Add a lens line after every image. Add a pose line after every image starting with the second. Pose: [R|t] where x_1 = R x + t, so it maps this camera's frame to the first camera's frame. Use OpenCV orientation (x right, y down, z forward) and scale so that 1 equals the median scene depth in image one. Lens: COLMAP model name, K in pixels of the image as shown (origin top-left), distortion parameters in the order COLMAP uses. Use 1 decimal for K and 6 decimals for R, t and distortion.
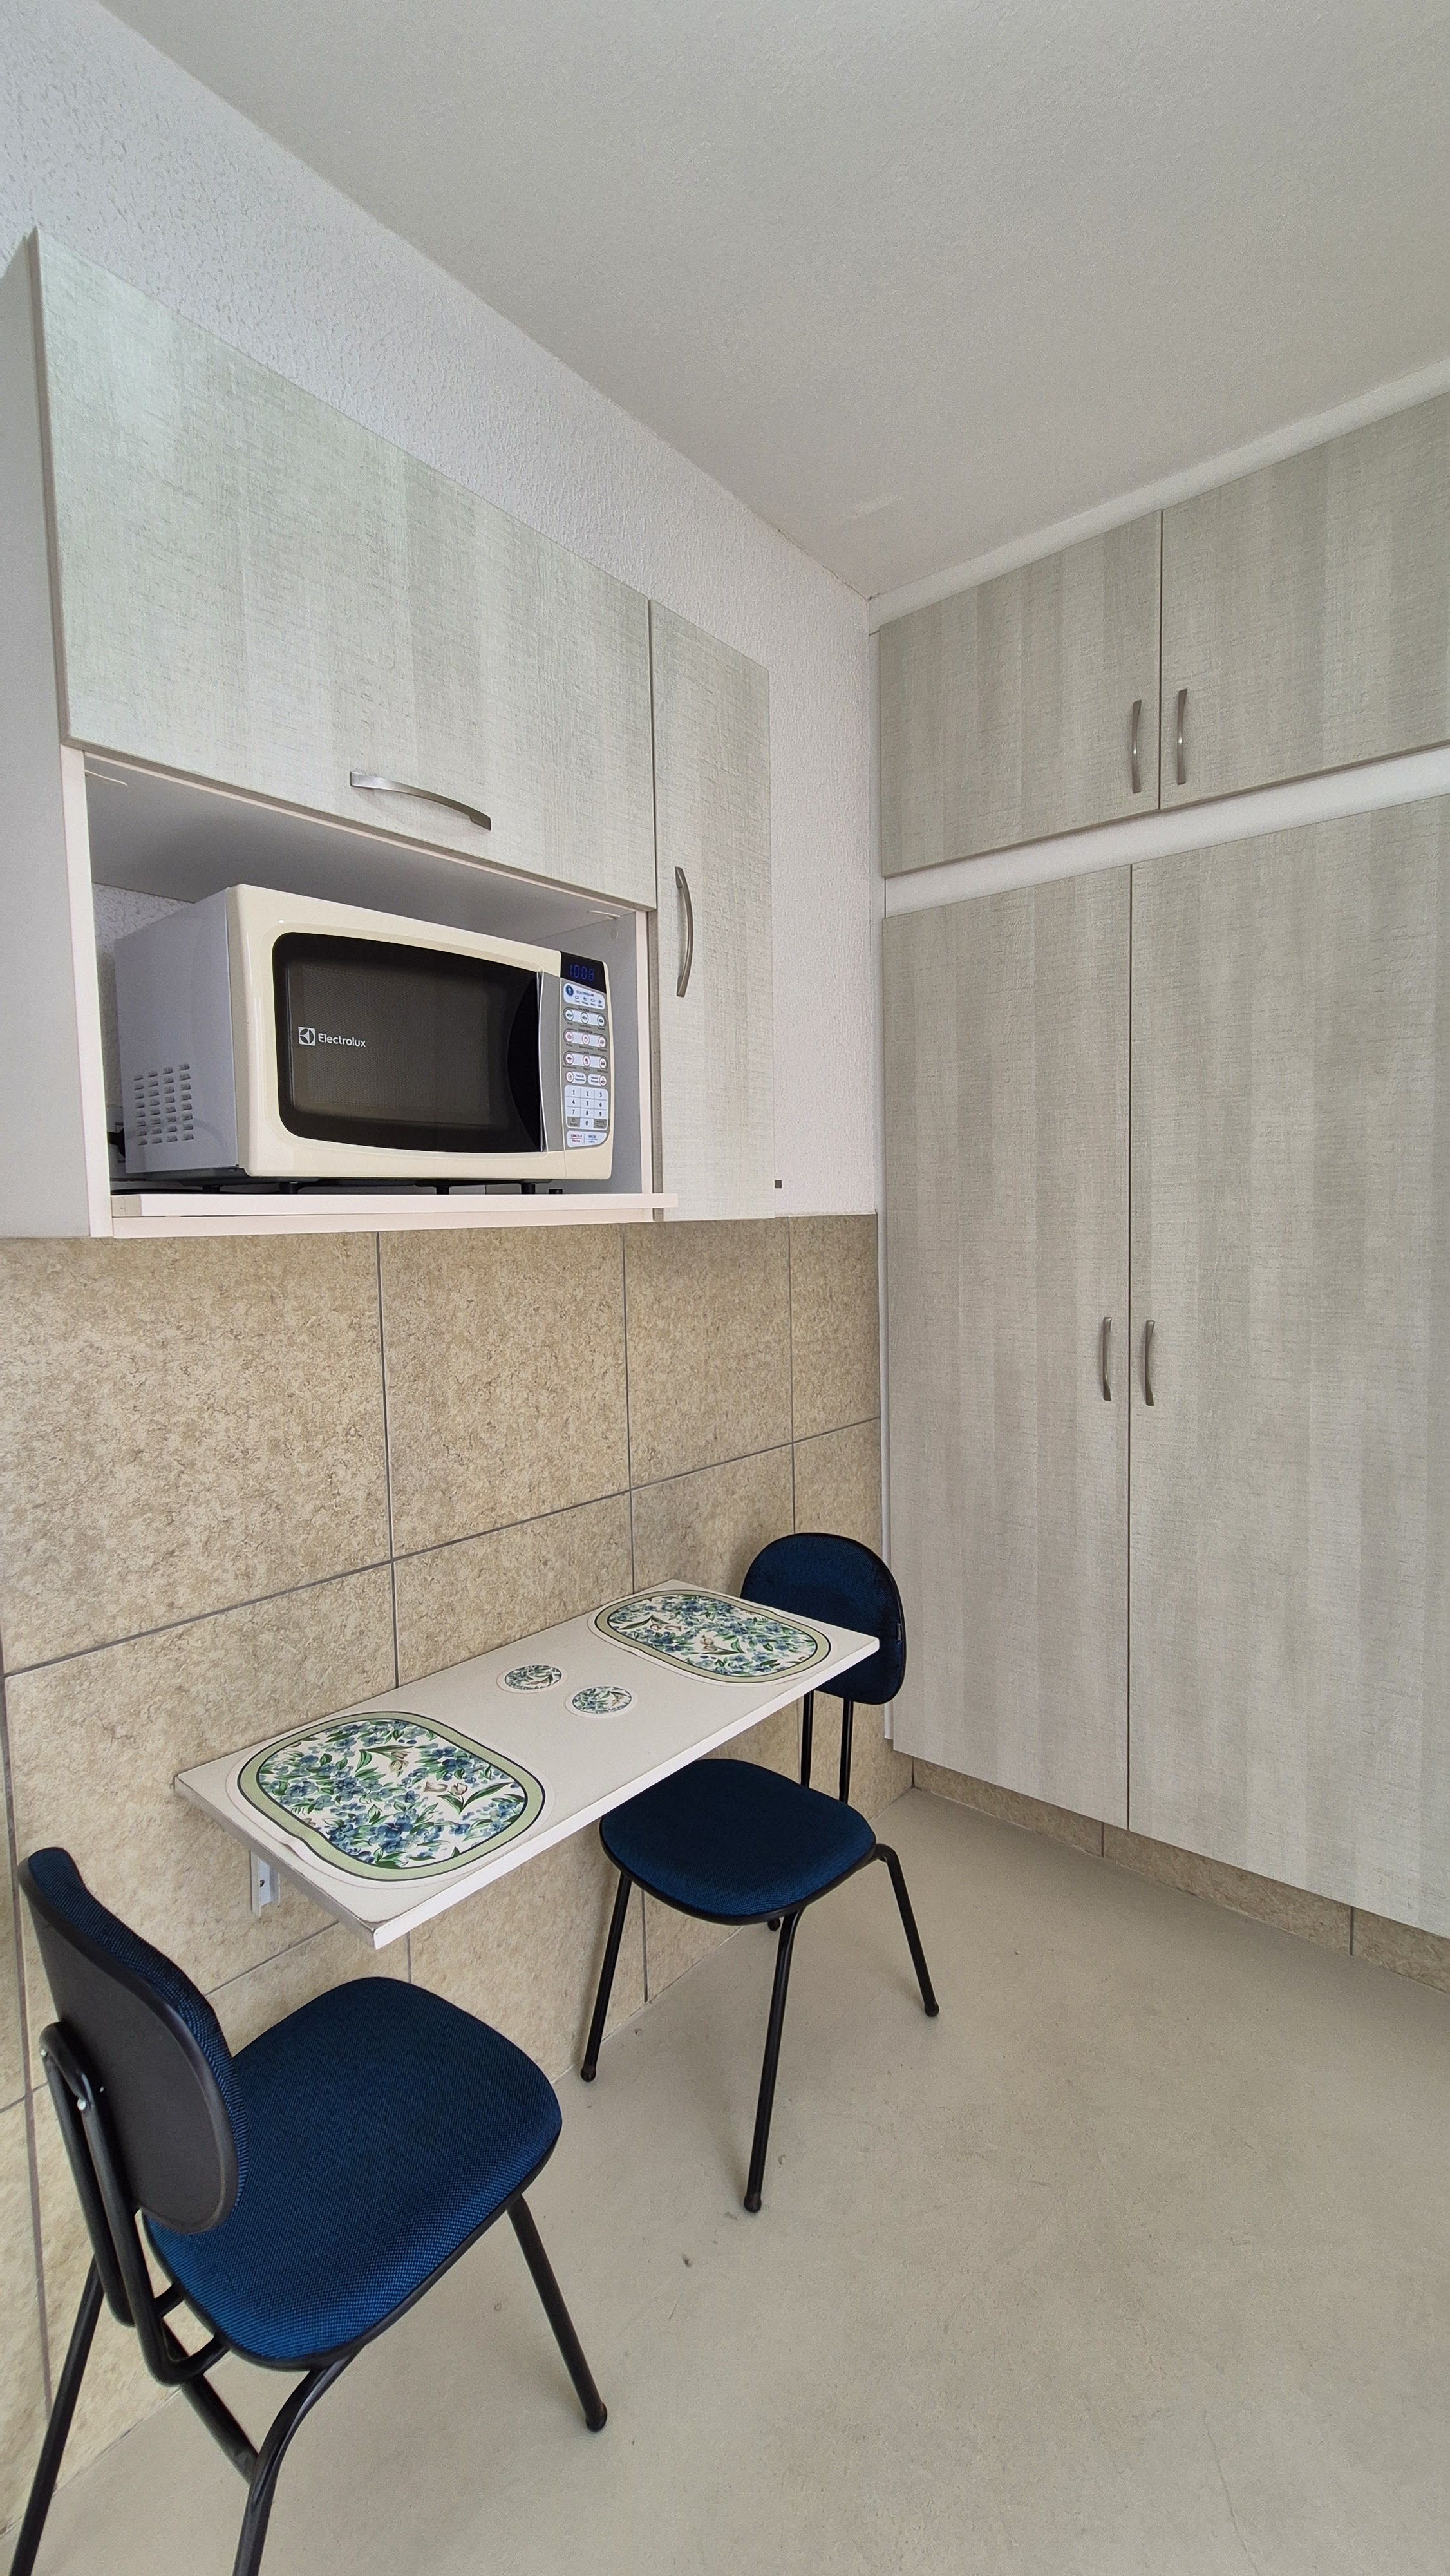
lens RADIAL K [[1058.9, 0, 717.1], [0, 1058.9, 1289.8], [0, 0, 1]] dist [-0.000335, 0.000360]
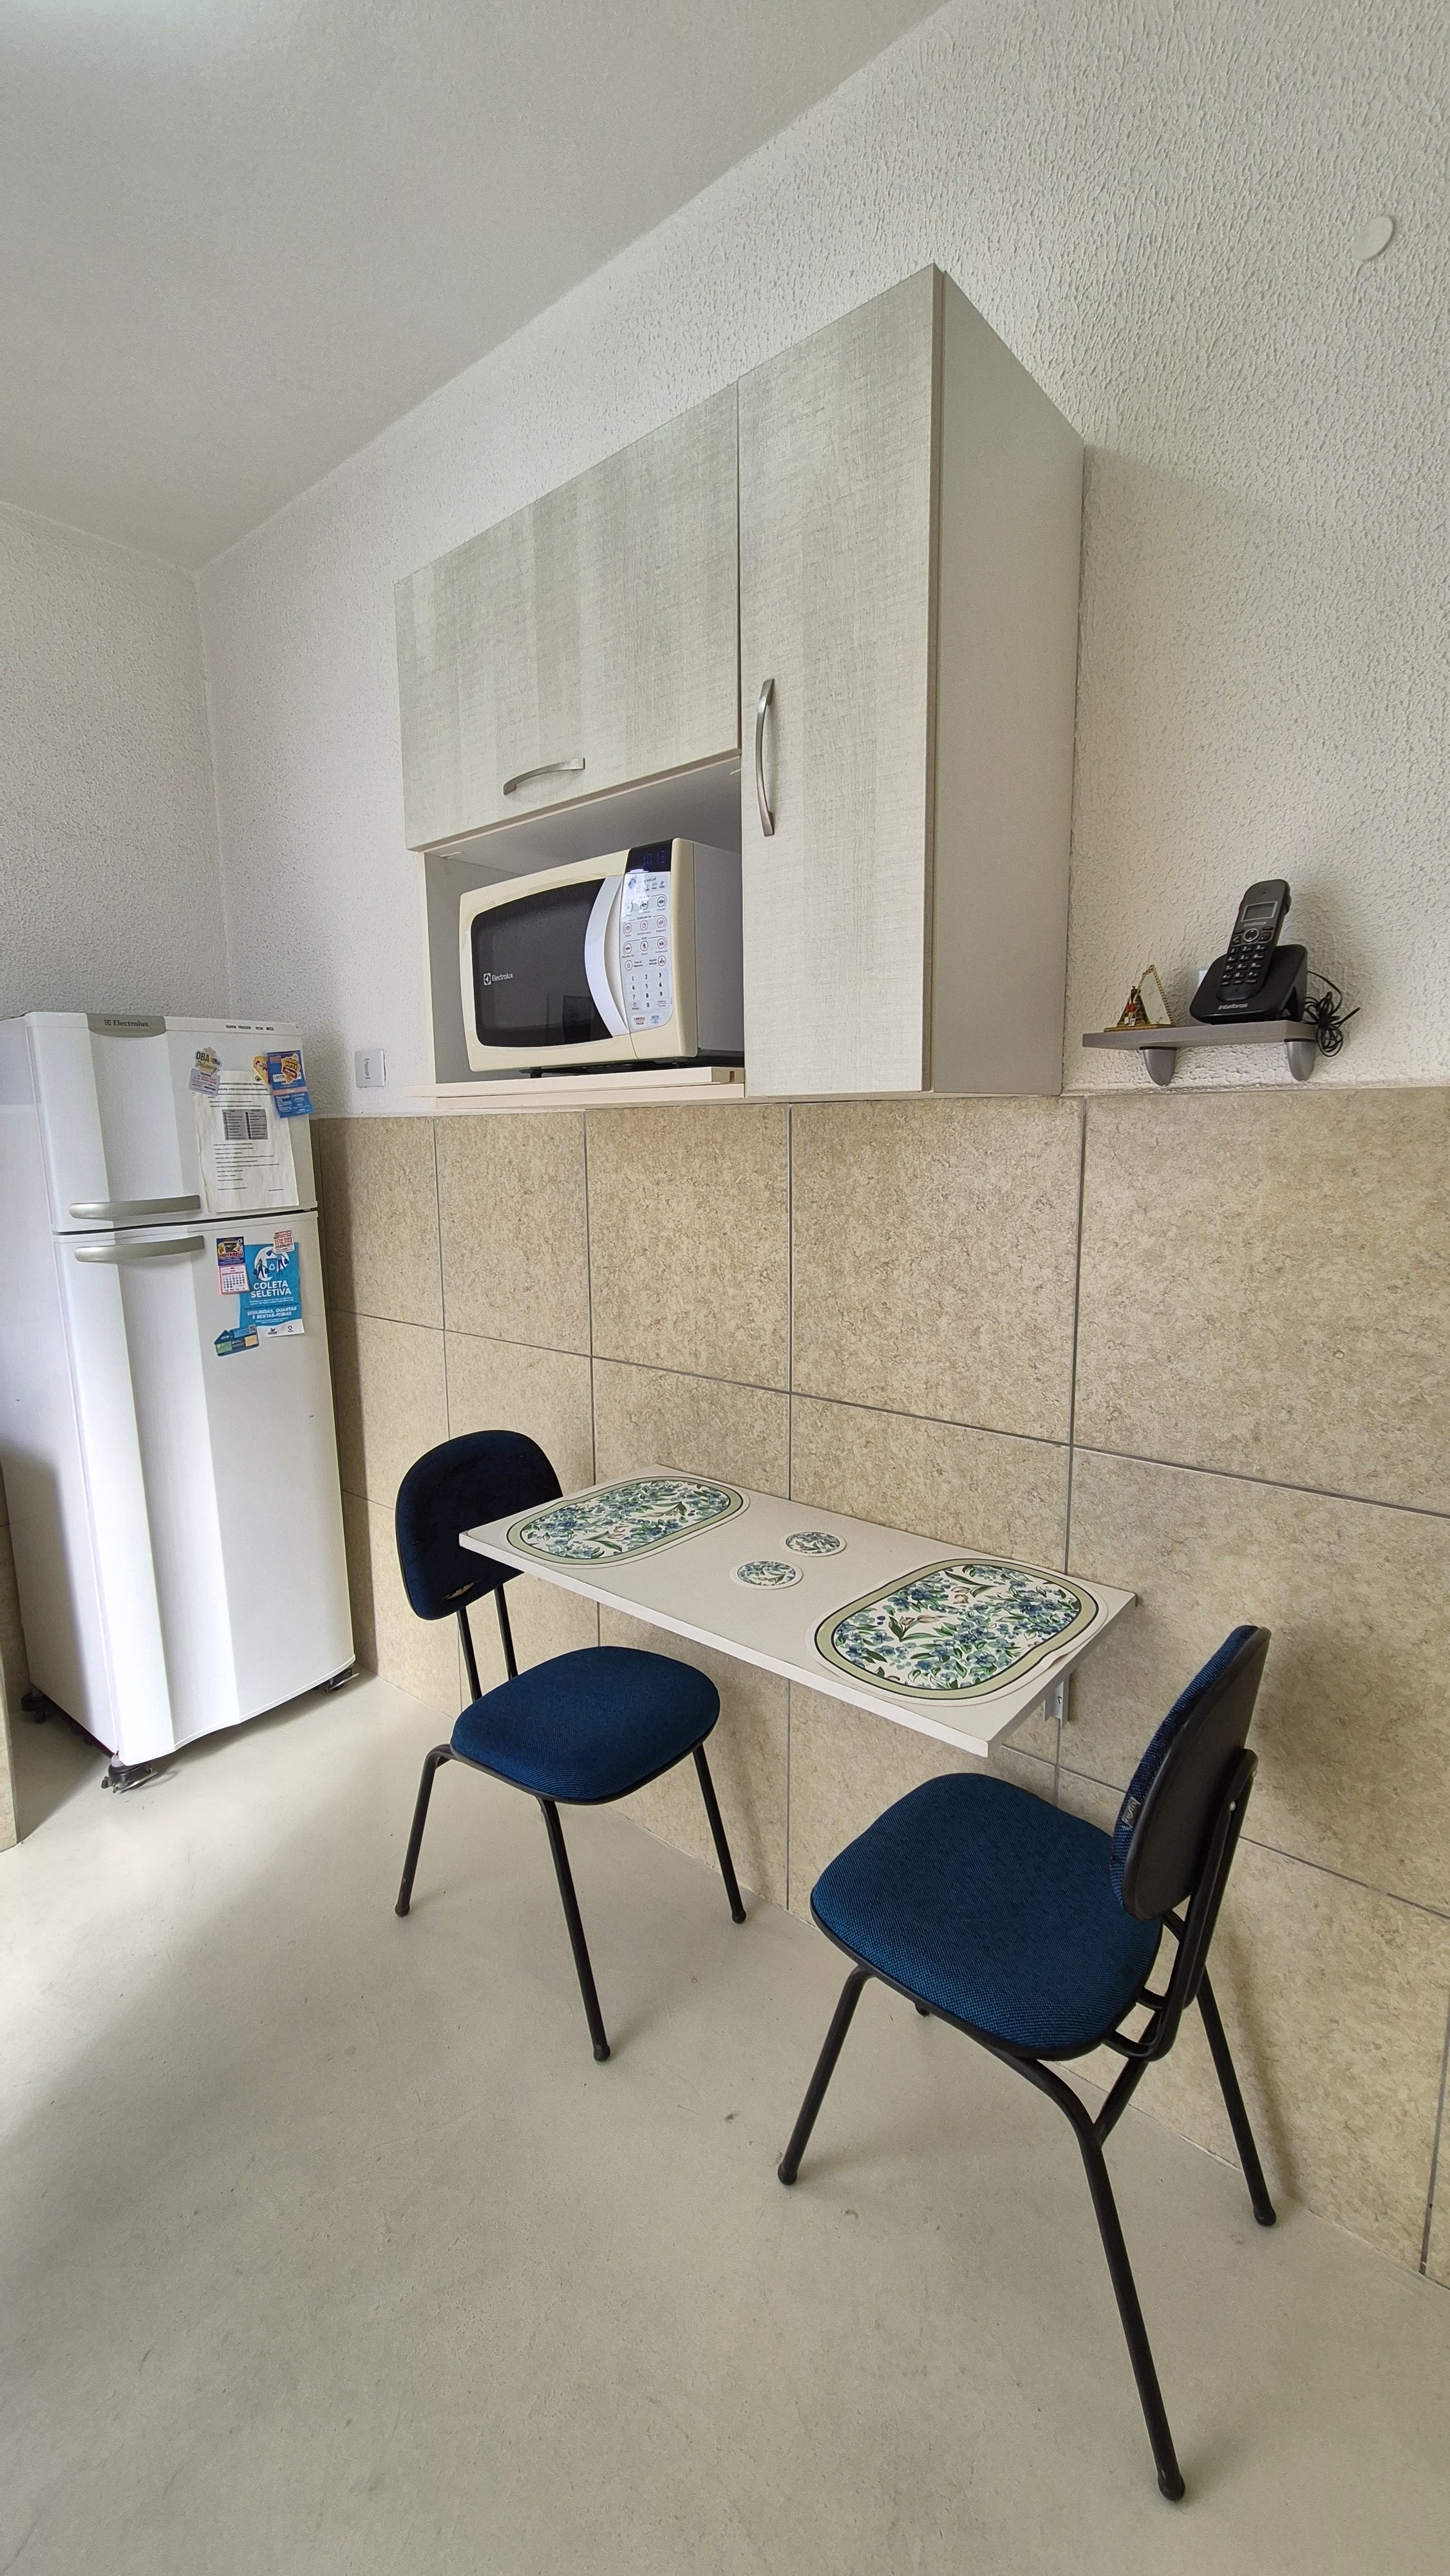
lens RADIAL K [[1058.9, 0, 717.1], [0, 1058.9, 1289.8], [0, 0, 1]] dist [-0.000335, 0.000360]
pose [[0.012246, 0.171498, -0.985108, 0.838617], [-0.061931, 0.983421, 0.170435, -0.051210], [0.998005, 0.058922, 0.022664, 0.903318]]
